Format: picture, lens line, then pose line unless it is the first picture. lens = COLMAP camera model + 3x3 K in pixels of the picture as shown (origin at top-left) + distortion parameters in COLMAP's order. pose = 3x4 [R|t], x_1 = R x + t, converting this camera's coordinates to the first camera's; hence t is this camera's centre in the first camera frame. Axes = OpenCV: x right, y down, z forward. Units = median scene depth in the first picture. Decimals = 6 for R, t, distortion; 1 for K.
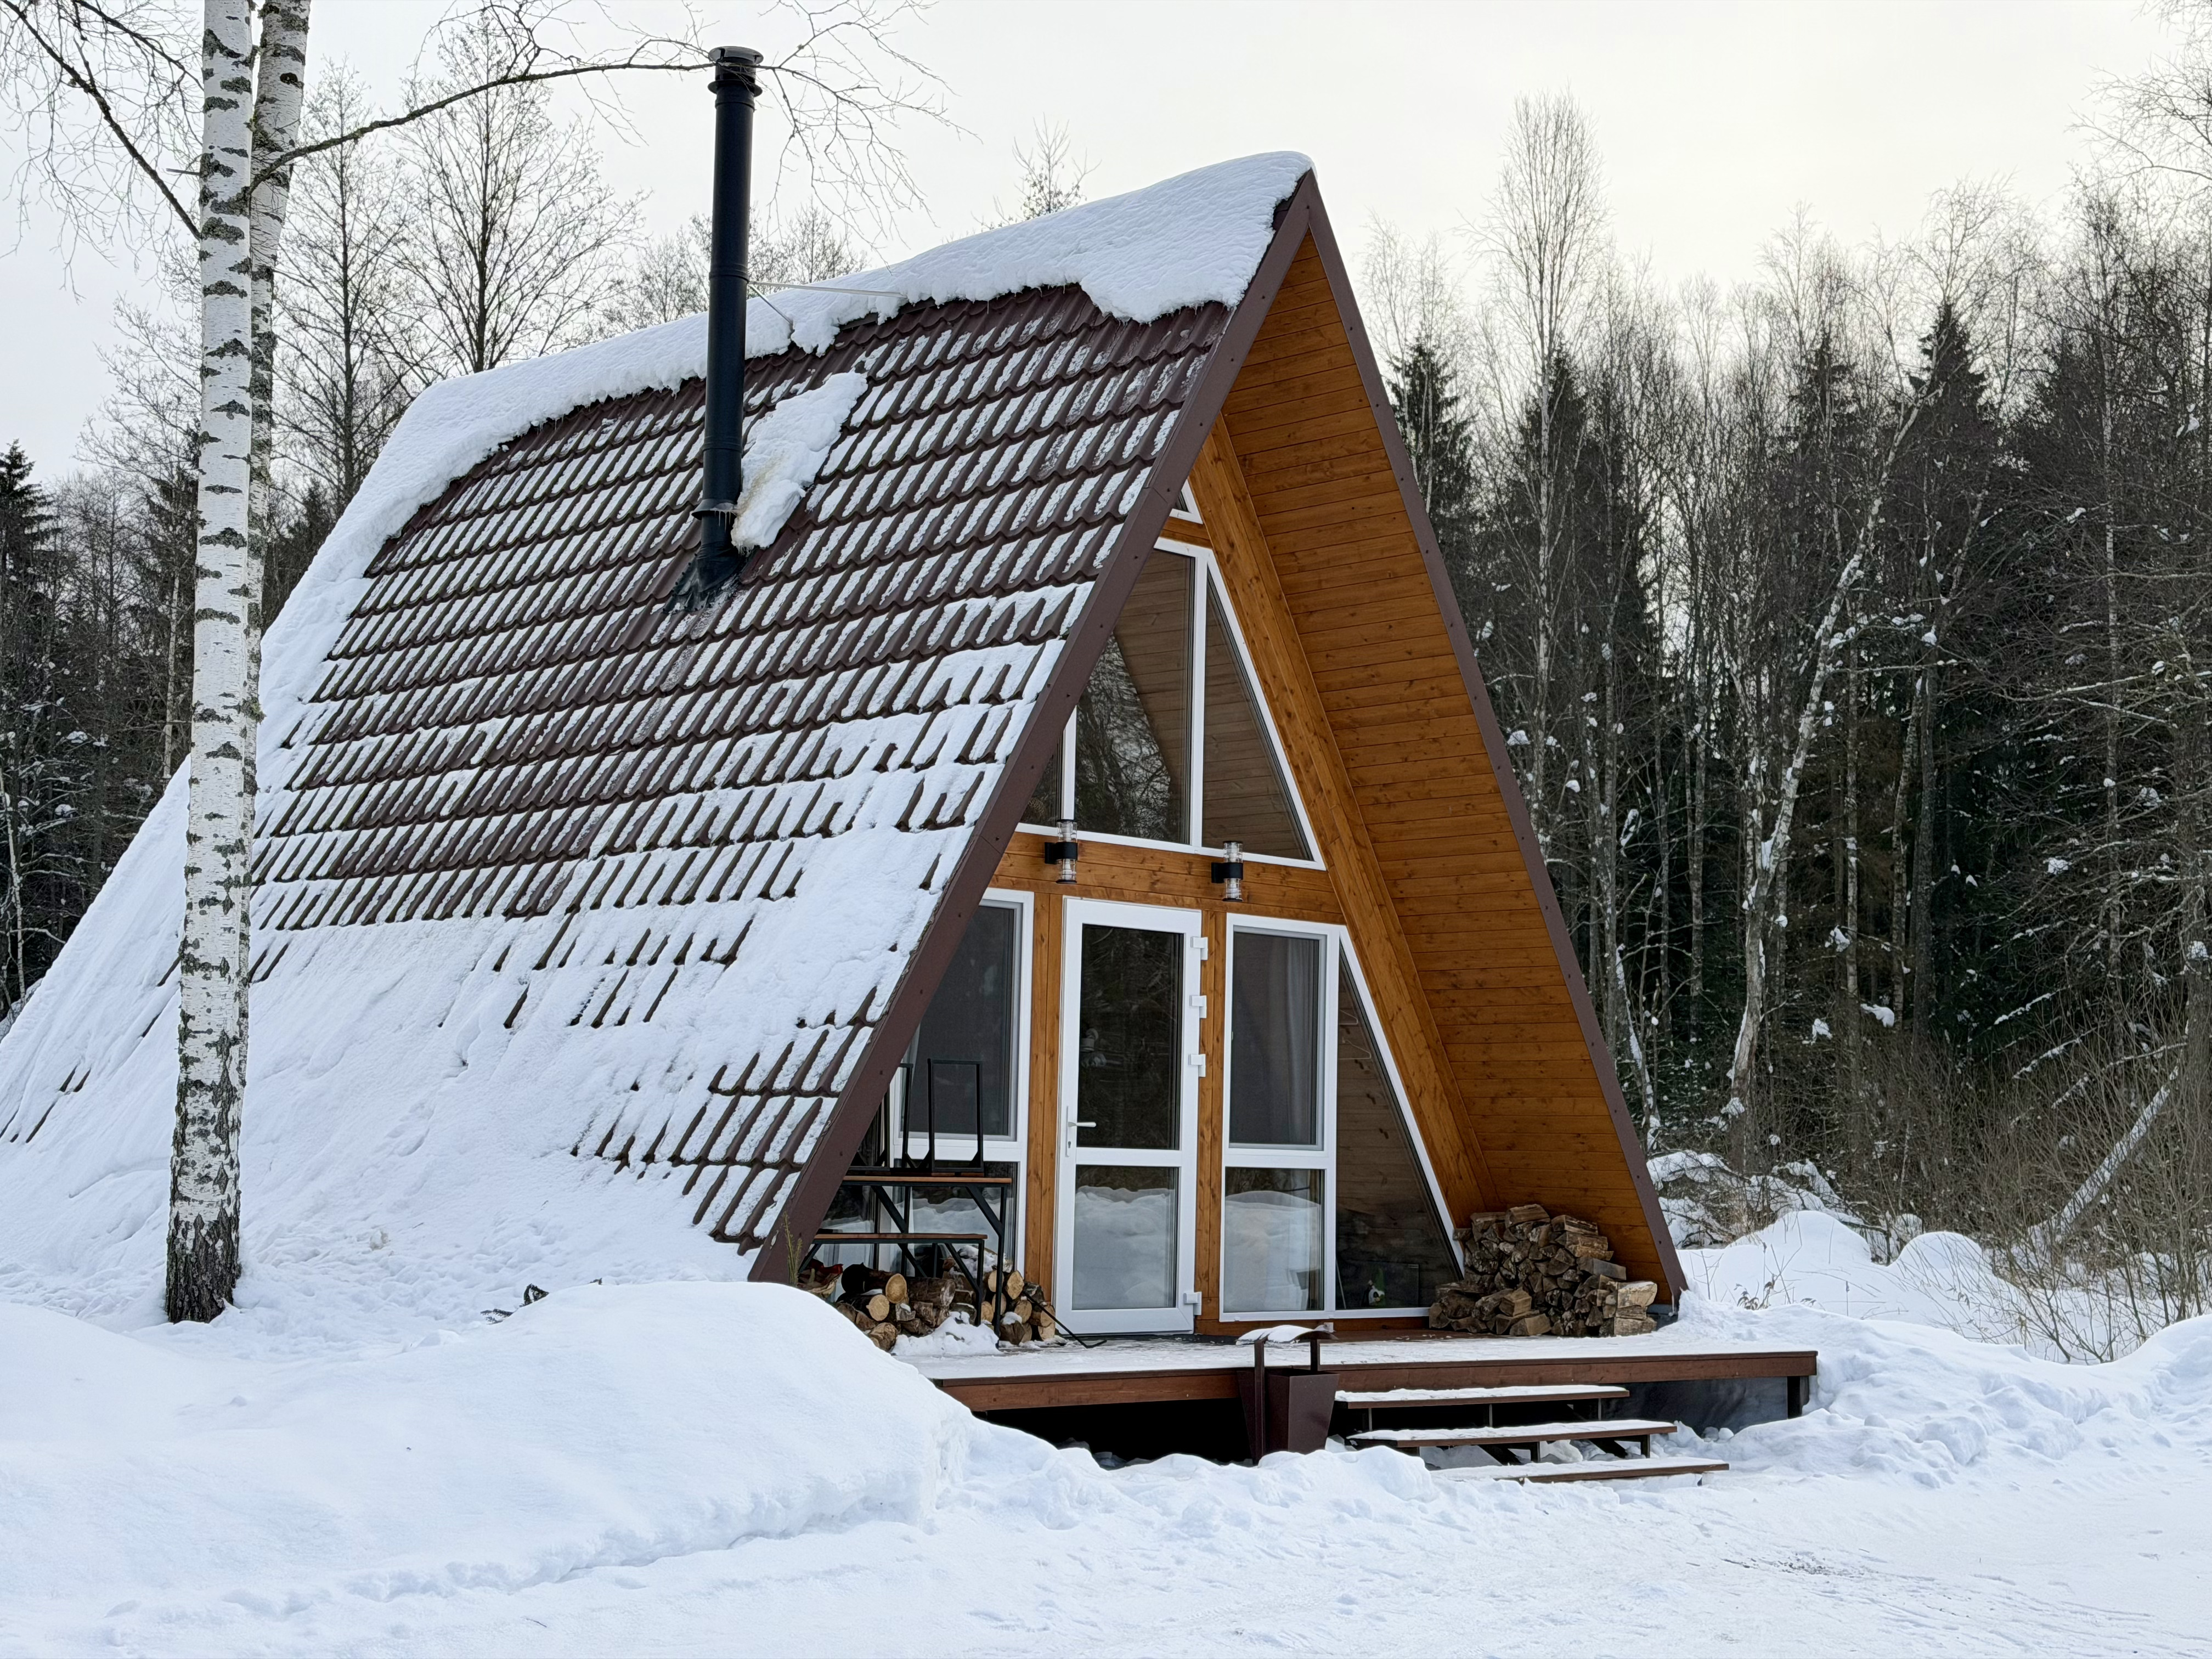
lens RADIAL K [[3005.4, 0, 1106.0], [0, 3005.4, 829.5], [0, 0, 1]] dist [0.115195, -0.009645]
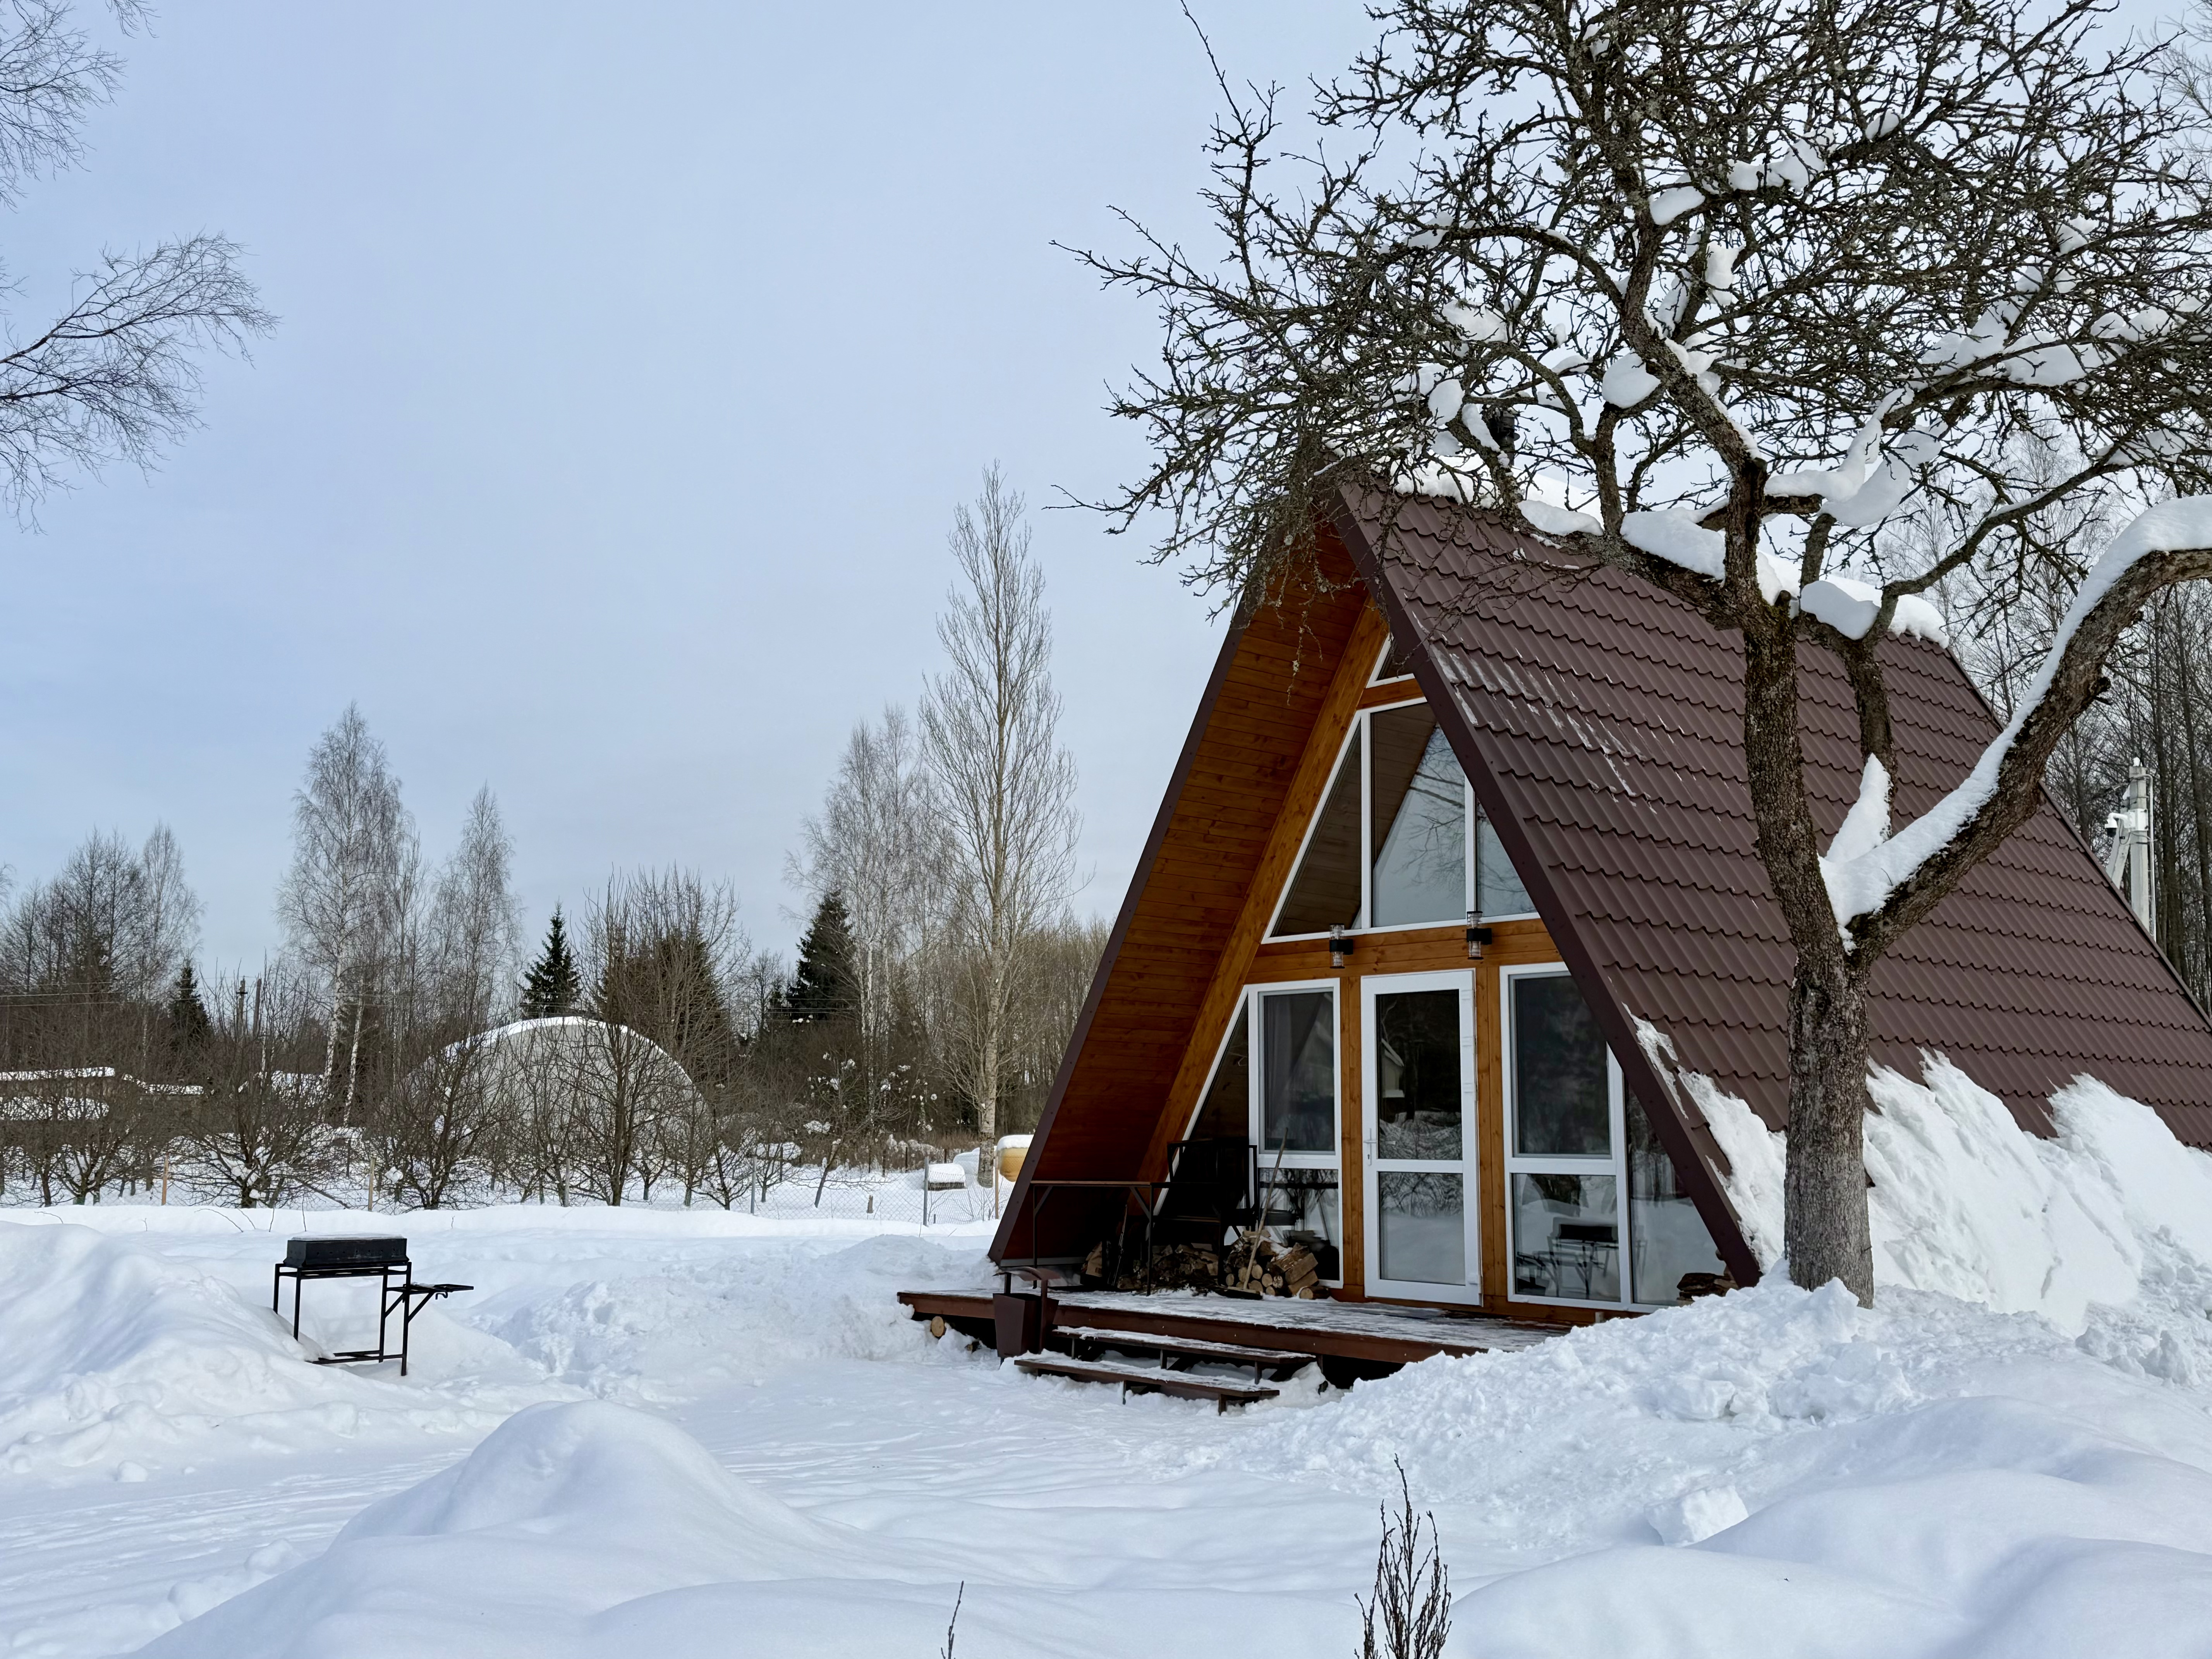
lens RADIAL K [[2170.0, 0, 1106.0], [0, 2170.0, 829.5], [0, 0, 1]] dist [0.088014, -0.001443]
pose [[-0.075483, -0.174653, -0.981732, 0.950495], [0.096743, 0.978614, -0.181537, 0.120886], [0.992443, -0.108679, -0.056972, 0.908094]]
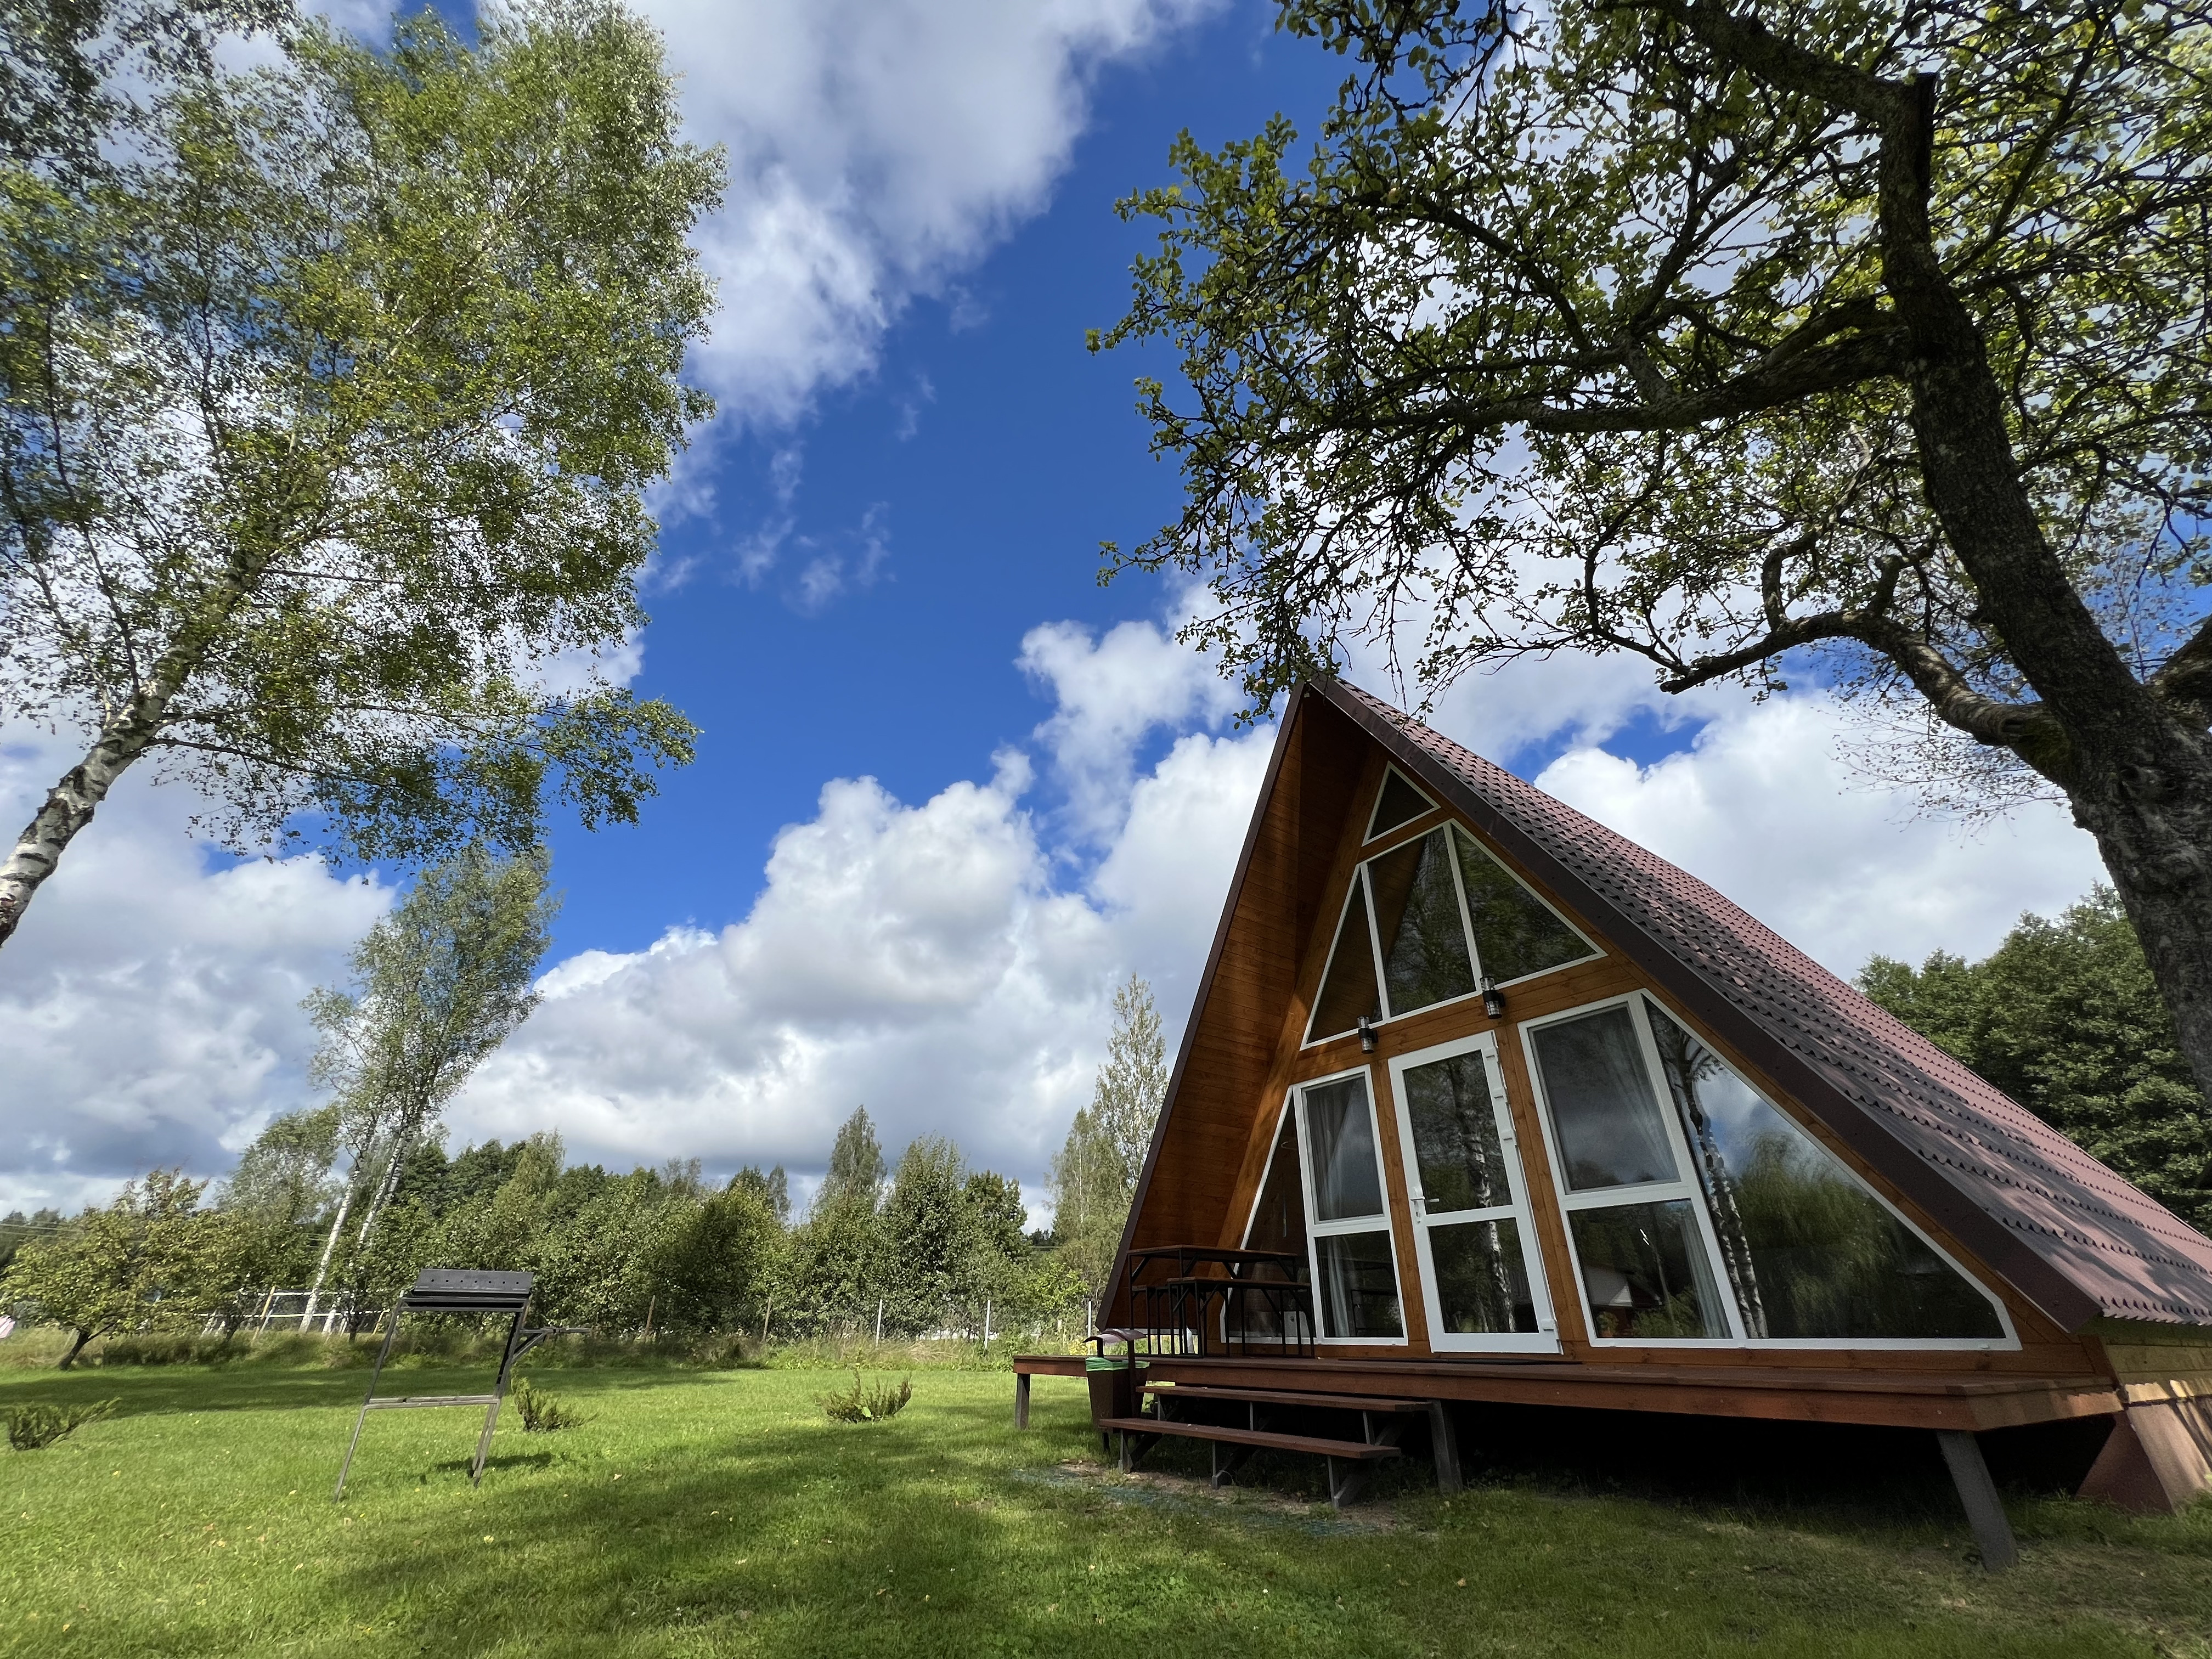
lens RADIAL K [[892.0, 0, 1106.0], [0, 892.0, 829.5], [0, 0, 1]] dist [0.000029, -0.000038]
pose [[-0.171705, -0.510143, -0.842776, 0.486317], [0.098766, 0.842257, -0.529952, 0.158391], [0.980185, -0.174233, -0.094235, 0.875104]]
